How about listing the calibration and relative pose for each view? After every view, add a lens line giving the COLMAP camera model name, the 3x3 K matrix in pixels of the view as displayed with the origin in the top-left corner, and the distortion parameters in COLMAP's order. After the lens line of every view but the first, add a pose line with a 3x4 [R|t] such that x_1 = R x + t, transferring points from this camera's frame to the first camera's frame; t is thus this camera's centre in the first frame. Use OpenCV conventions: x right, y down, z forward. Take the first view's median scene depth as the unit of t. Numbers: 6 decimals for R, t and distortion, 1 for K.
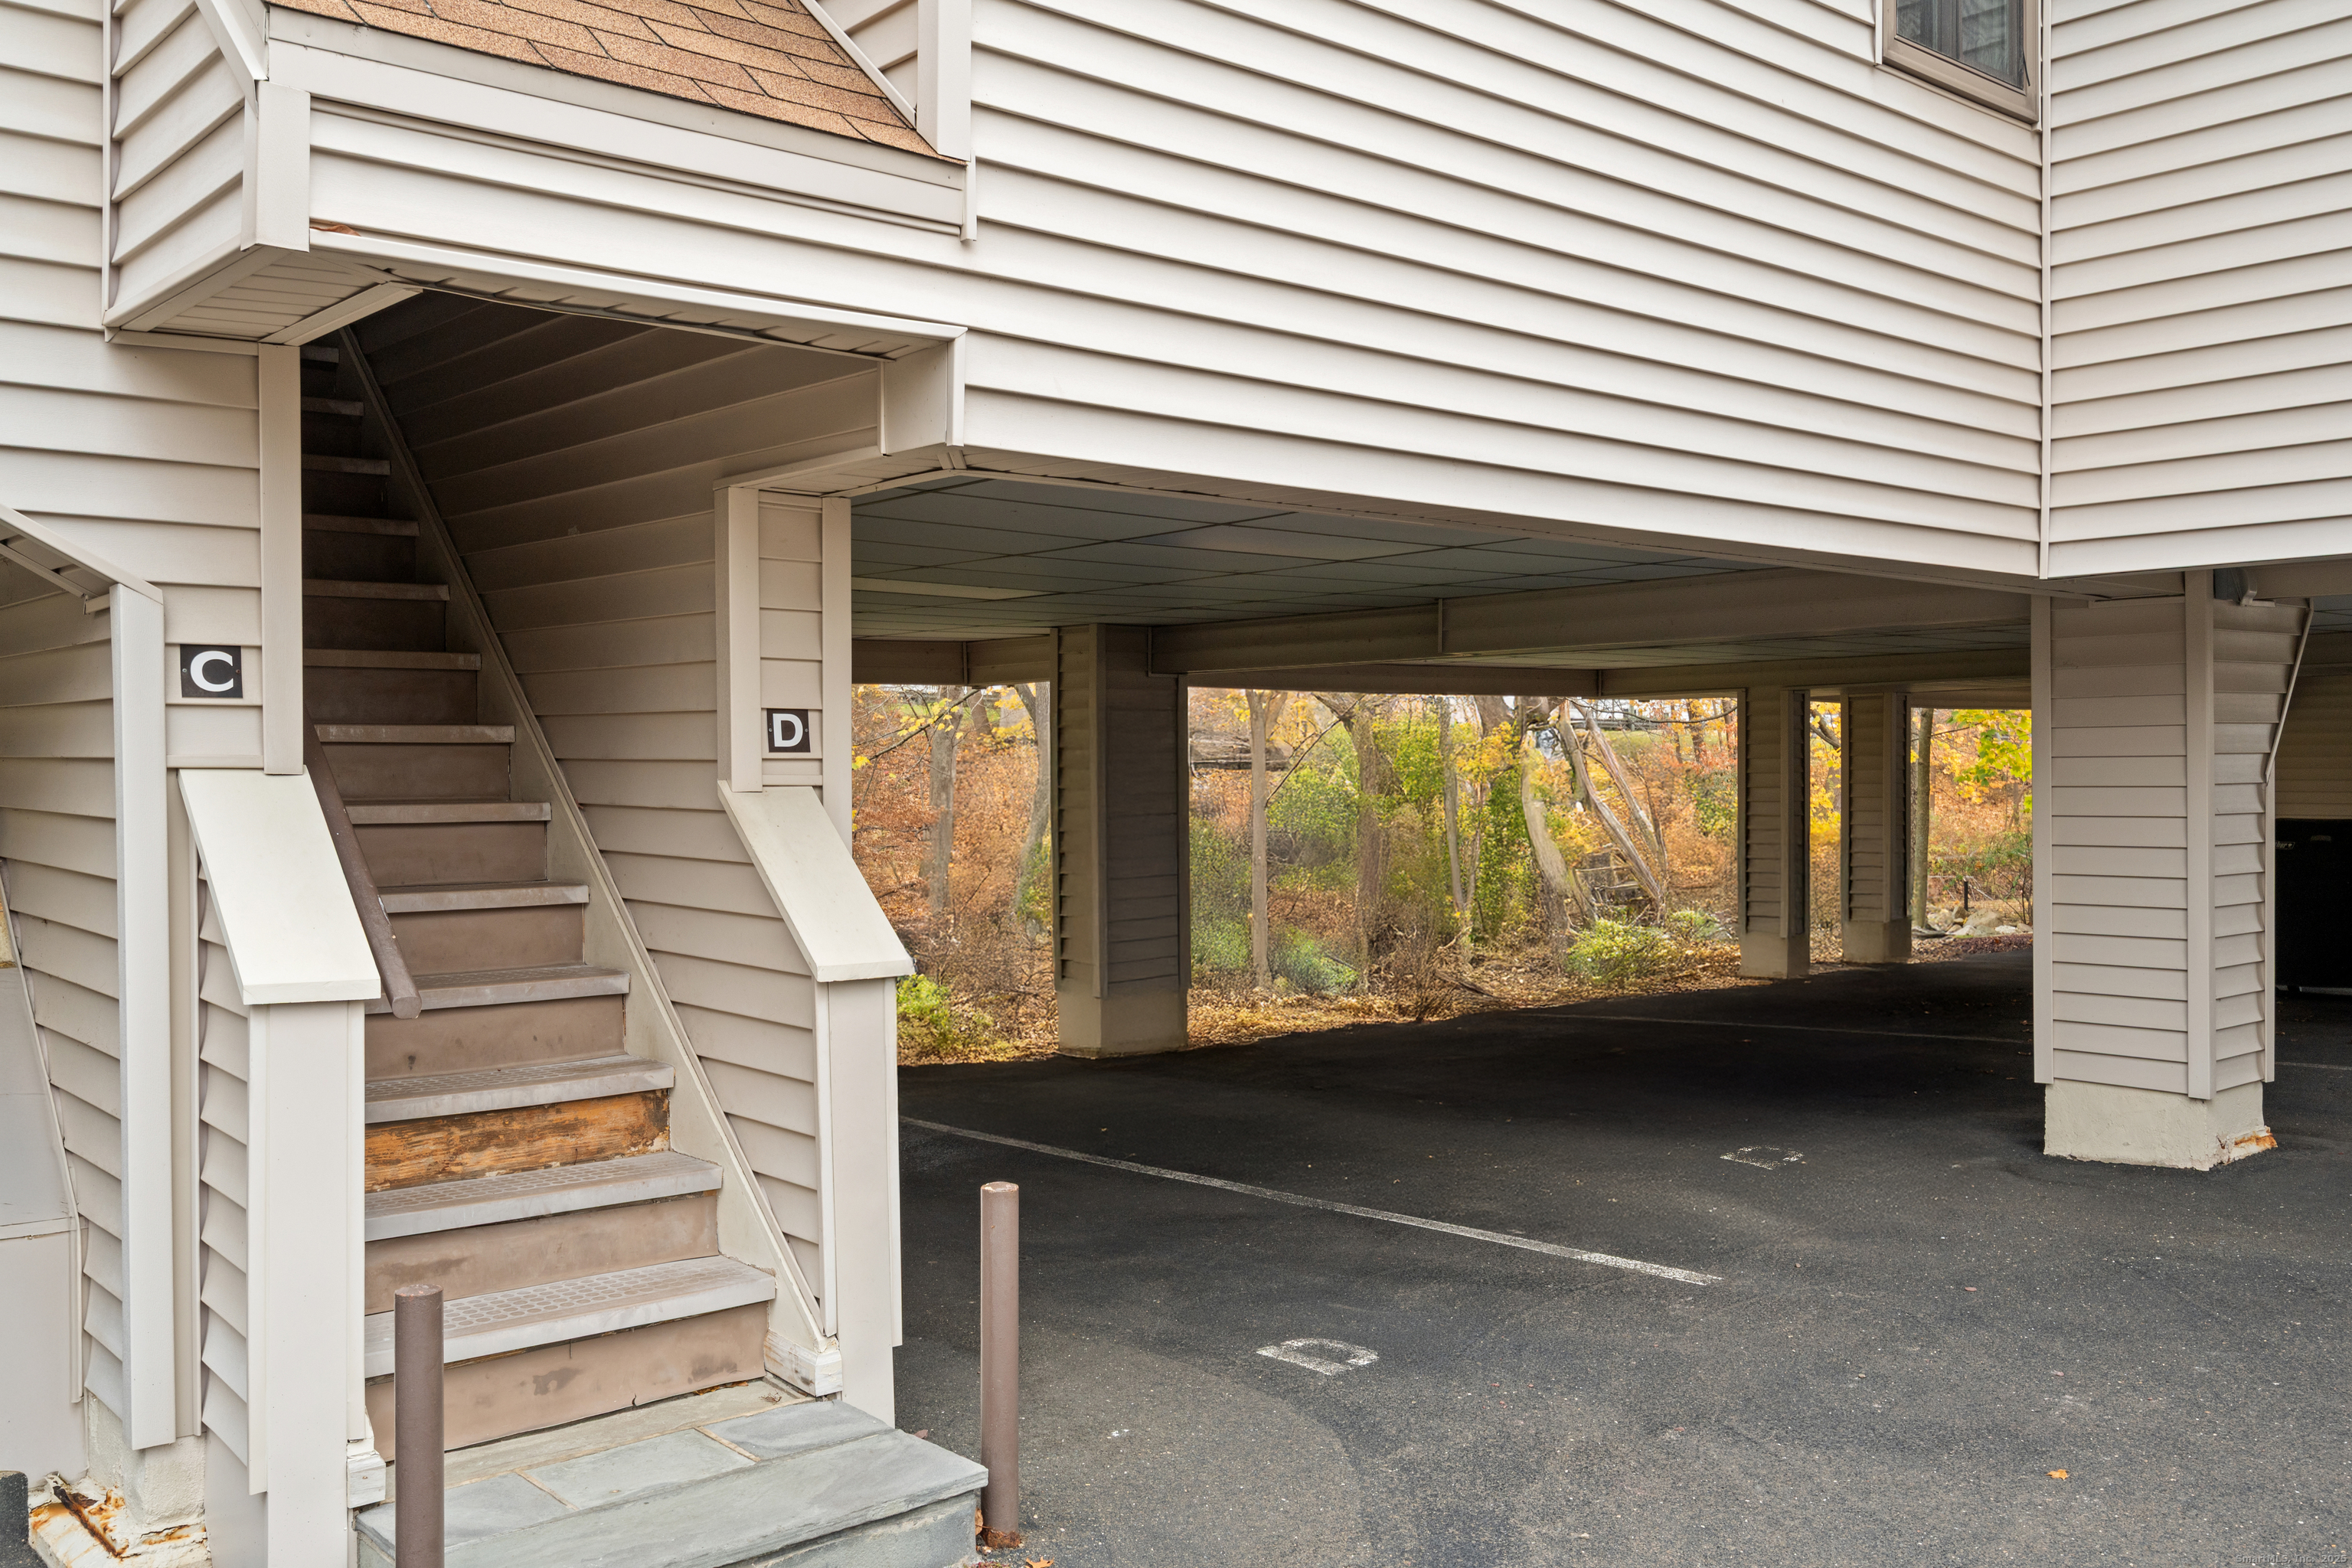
lens RADIAL K [[2022.2, 0, 1176.0], [0, 2022.2, 784.0], [0, 0, 1]] dist [0.005292, 0.002360]
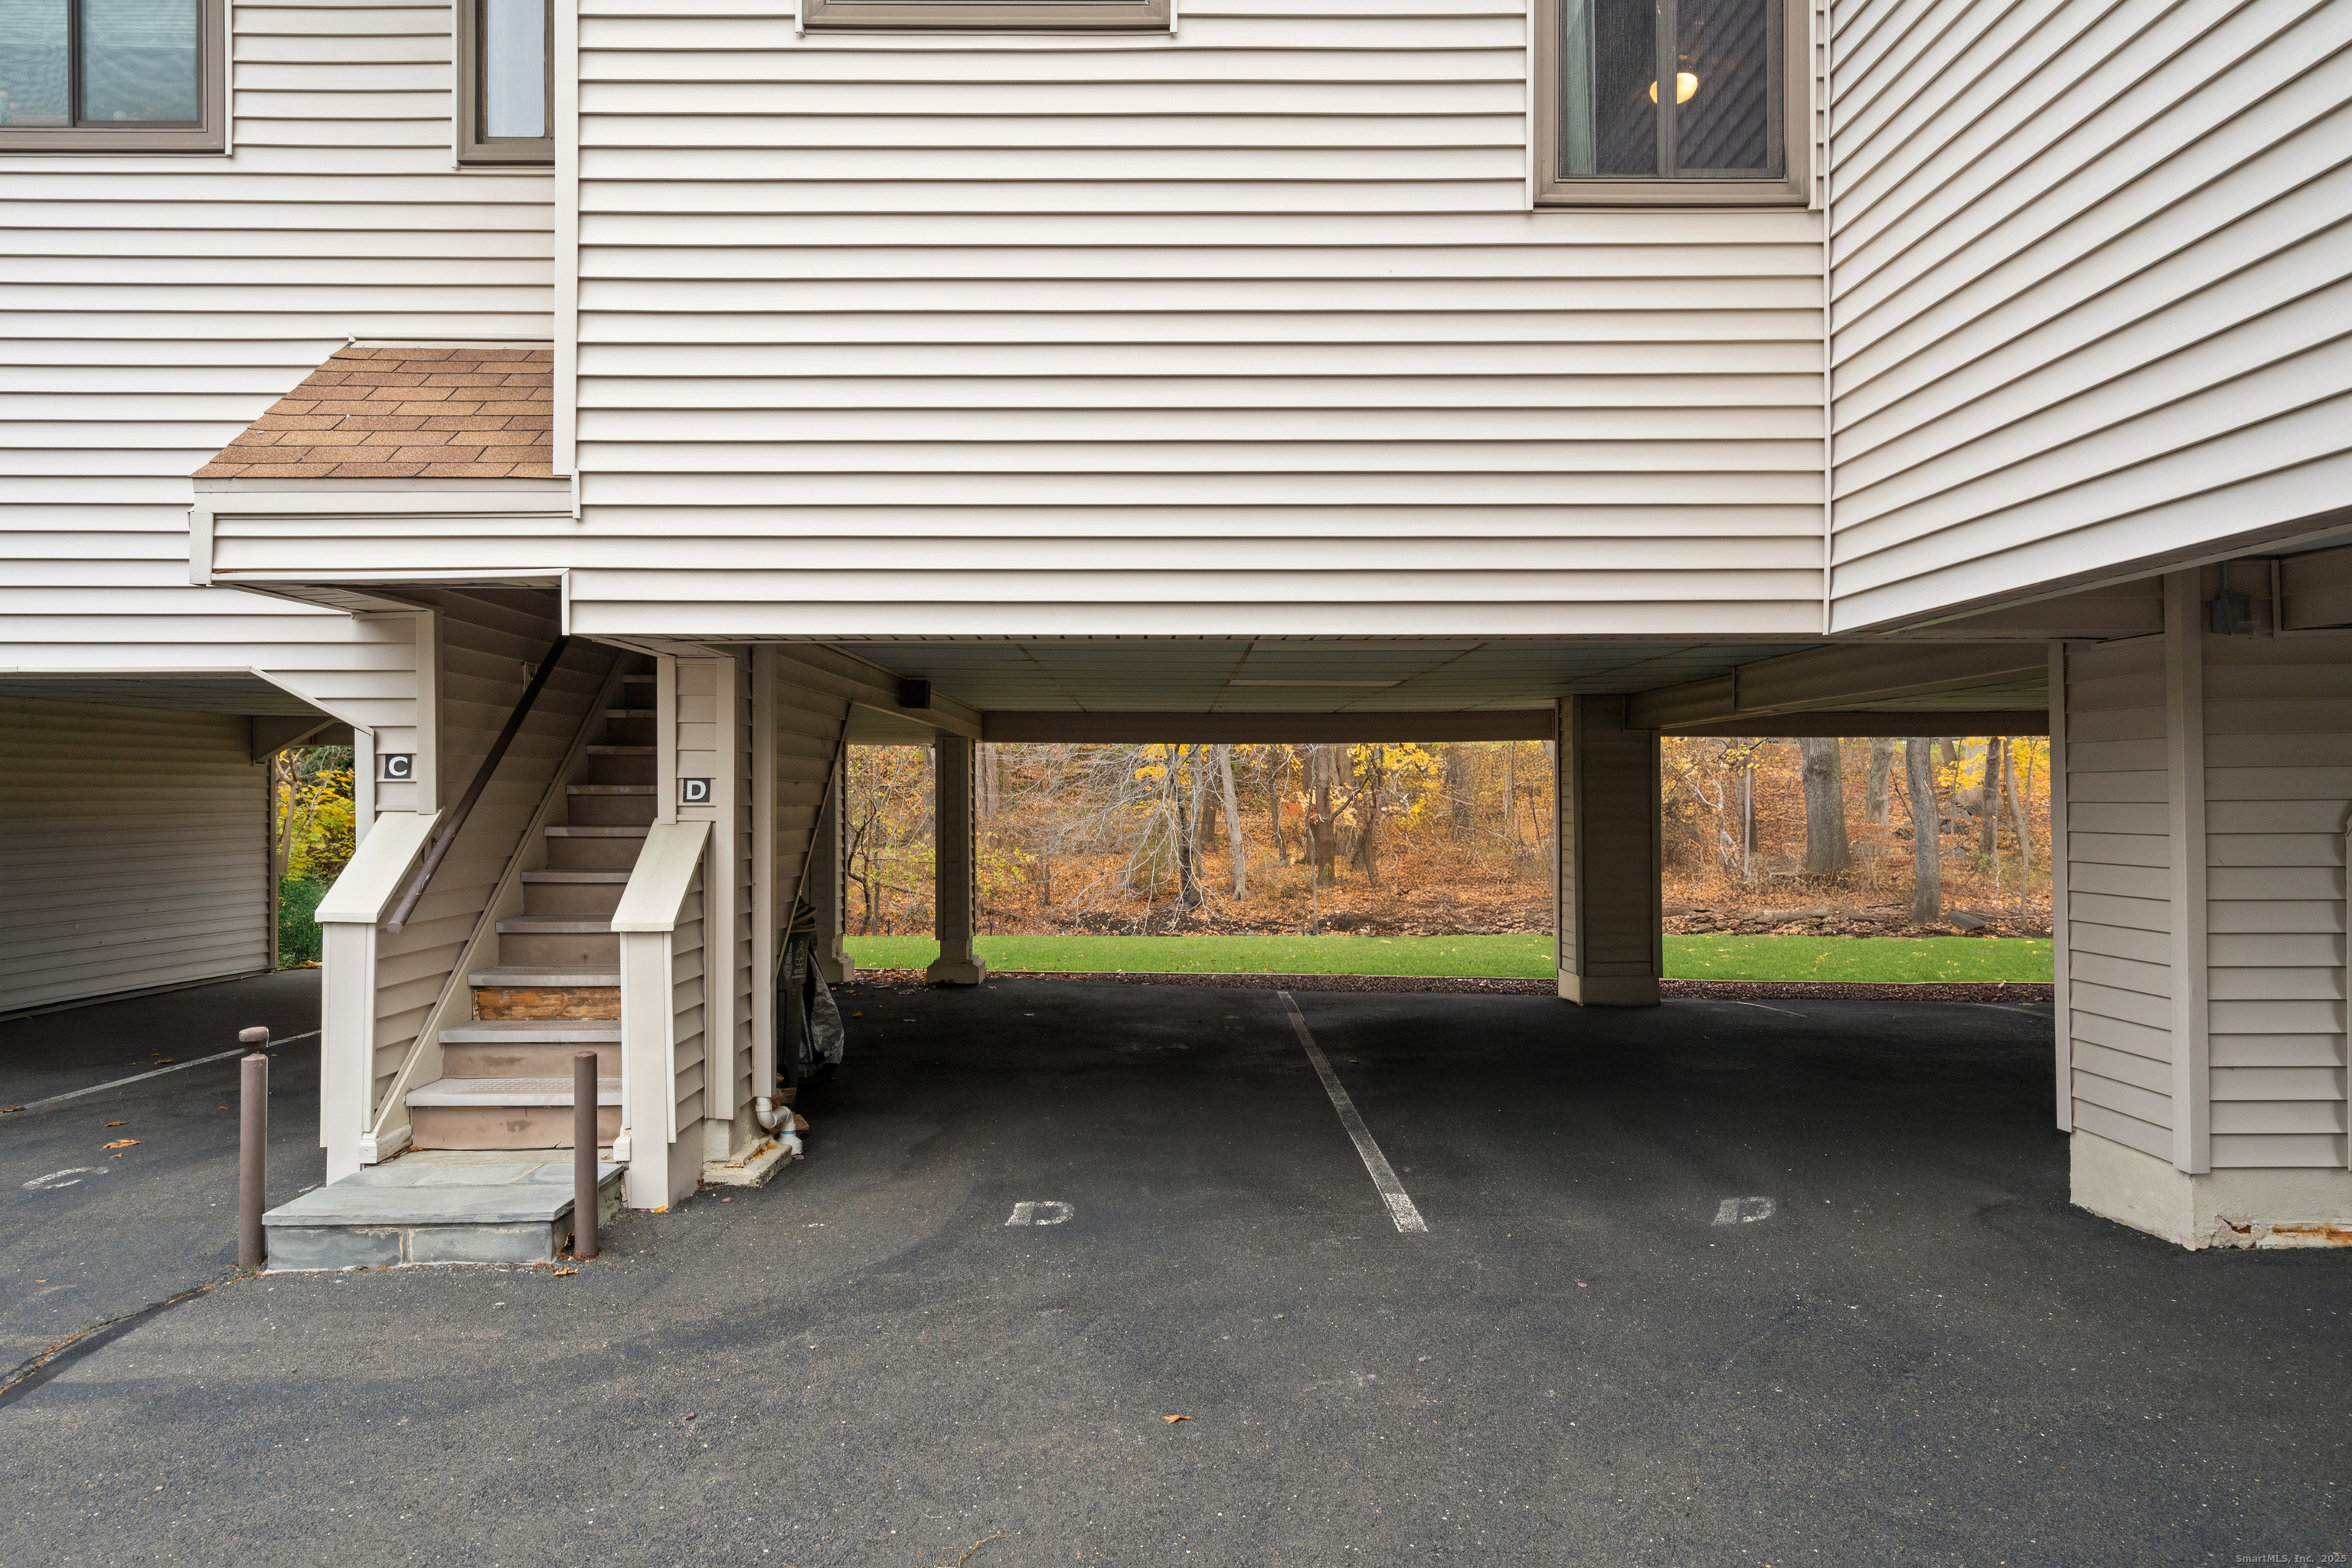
lens RADIAL K [[1322.5, 0, 1176.0], [0, 1322.5, 784.0], [0, 0, 1]] dist [0.001783, 0.000389]
pose [[0.764501, -0.002583, -0.644617, 0.897570], [-0.005506, 0.999929, -0.010537, -0.022255], [0.644599, 0.011605, 0.764433, 0.385709]]
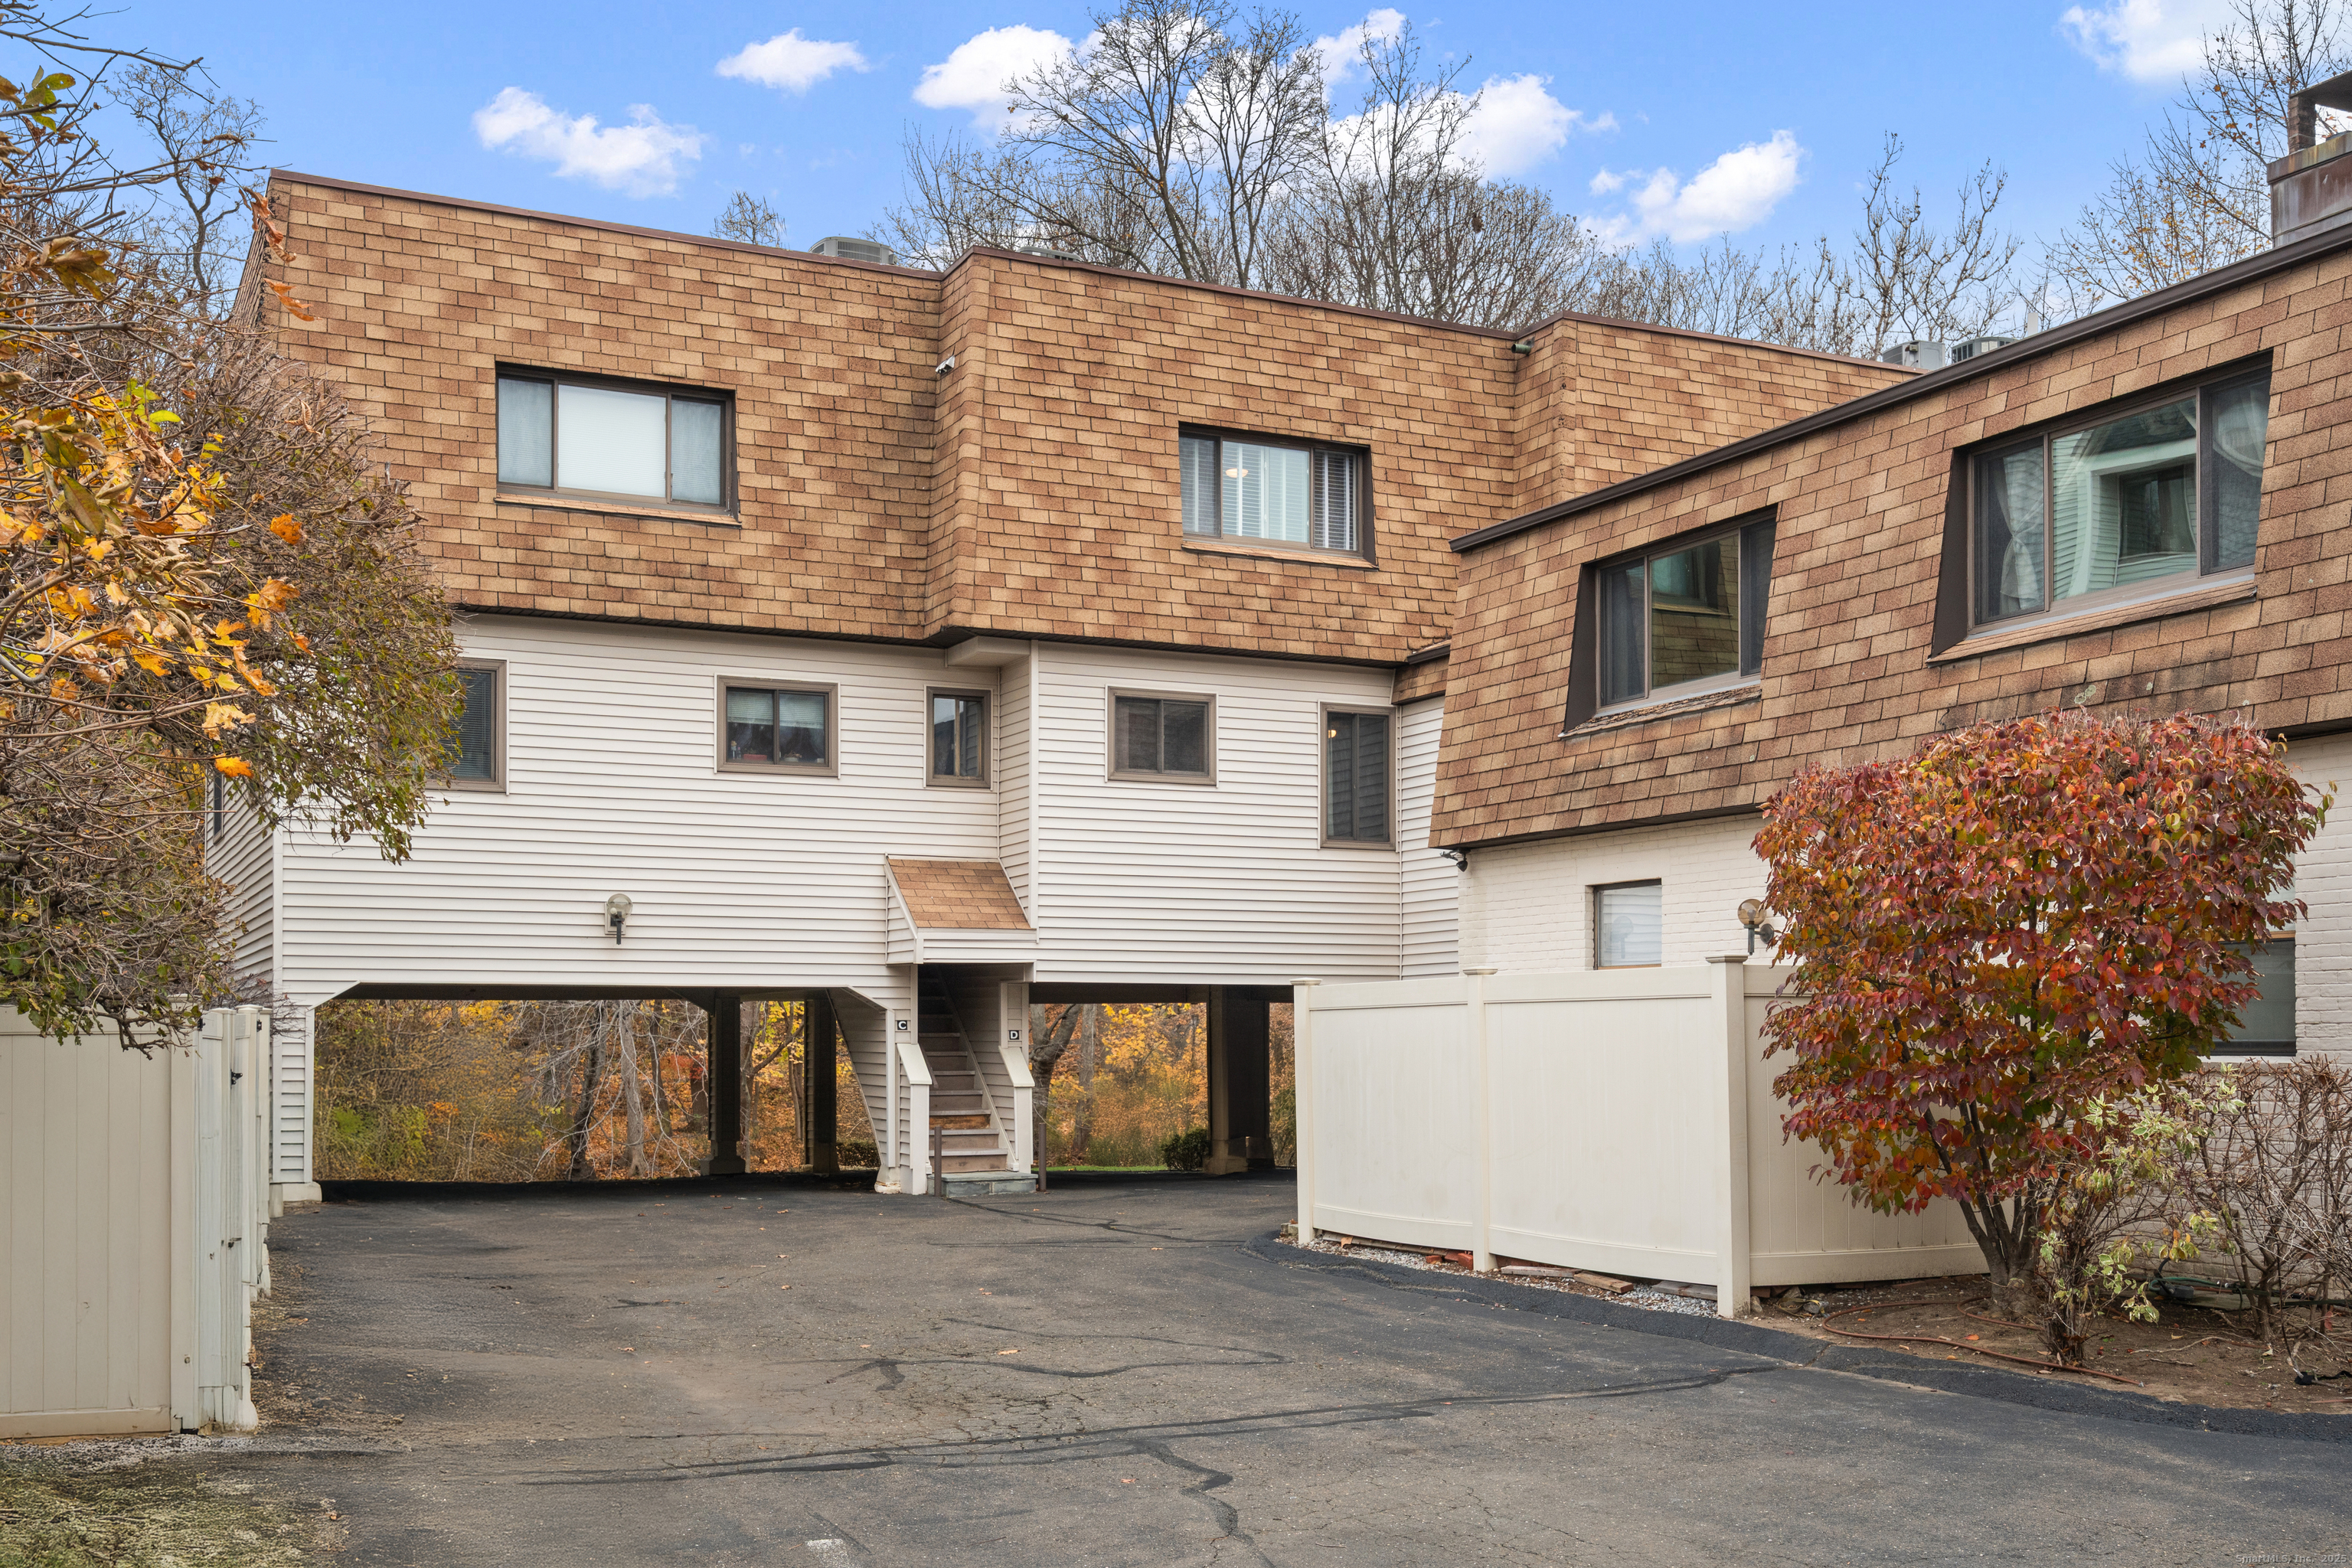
lens RADIAL K [[2361.6, 0, 1176.0], [0, 2361.6, 784.0], [0, 0, 1]] dist [-0.282354, 0.005283]
pose [[0.966484, -0.031072, -0.254839, 1.555845], [0.001796, 0.993443, -0.114318, 0.018587], [0.256720, 0.110029, 0.960202, -4.127462]]
